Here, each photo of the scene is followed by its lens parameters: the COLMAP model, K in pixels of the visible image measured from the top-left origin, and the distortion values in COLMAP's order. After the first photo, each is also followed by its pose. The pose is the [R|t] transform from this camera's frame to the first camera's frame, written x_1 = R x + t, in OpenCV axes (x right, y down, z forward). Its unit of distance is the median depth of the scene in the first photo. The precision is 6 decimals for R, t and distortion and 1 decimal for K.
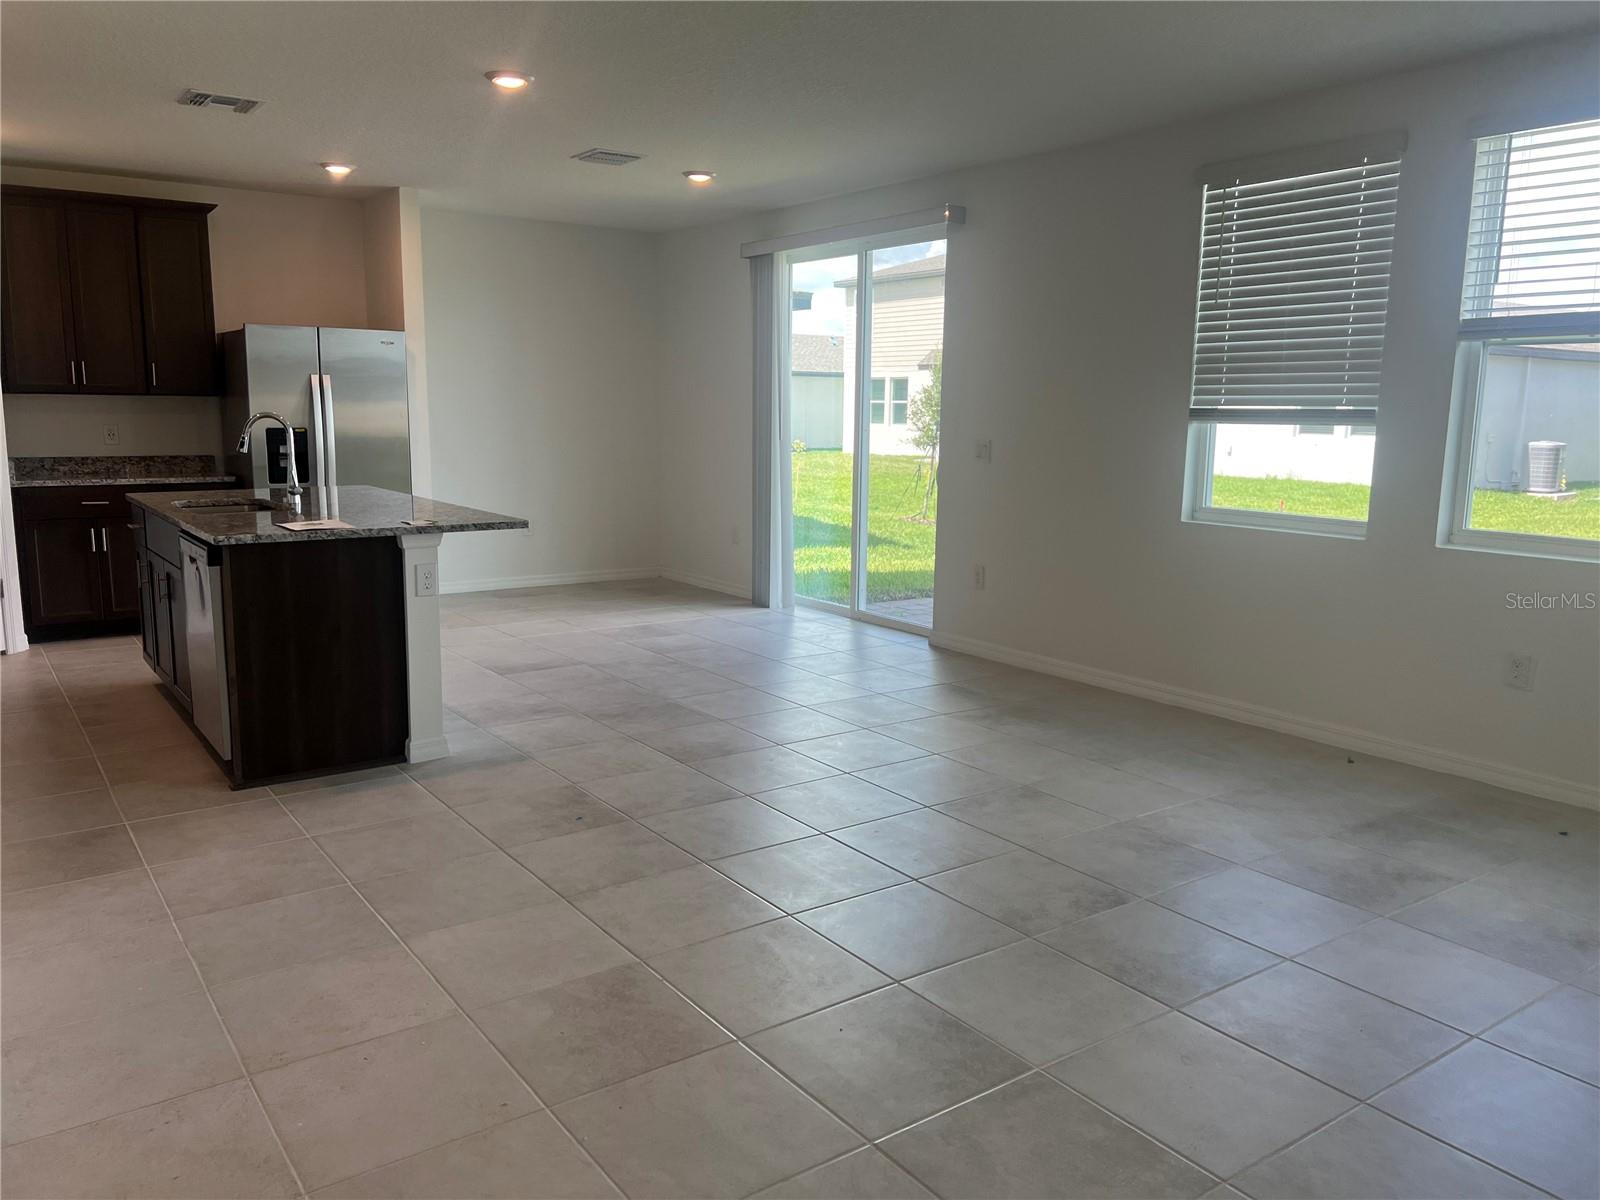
lens RADIAL K [[1193.7, 0, 800.0], [0, 1193.7, 600.0], [0, 0, 1]] dist [0.088706, -0.105874]
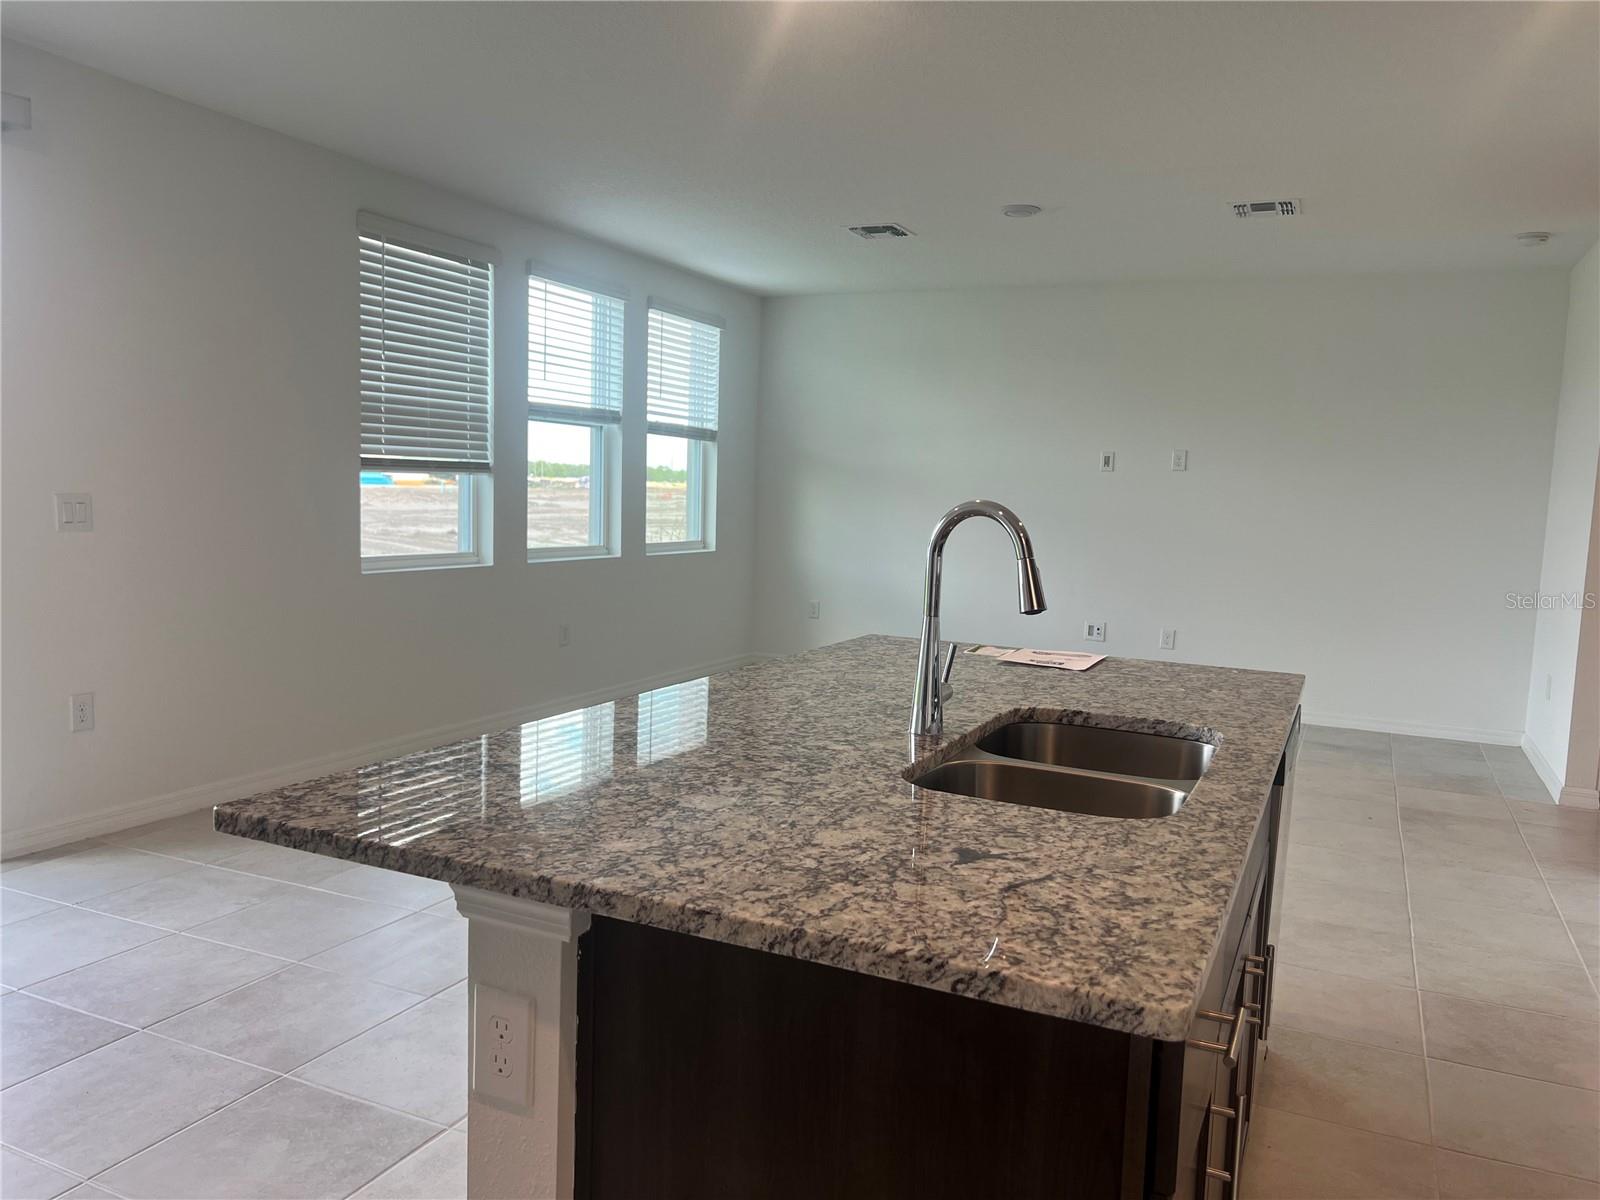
lens RADIAL K [[1197.8, 0, 795.0], [0, 1197.8, 614.4], [0, 0, 1]] dist [0.094366, -0.144235]
pose [[-0.484785, -0.119020, 0.866498, -0.775683], [0.105423, 0.975523, 0.192977, -0.205033], [-0.868257, 0.184902, -0.460371, 1.286872]]
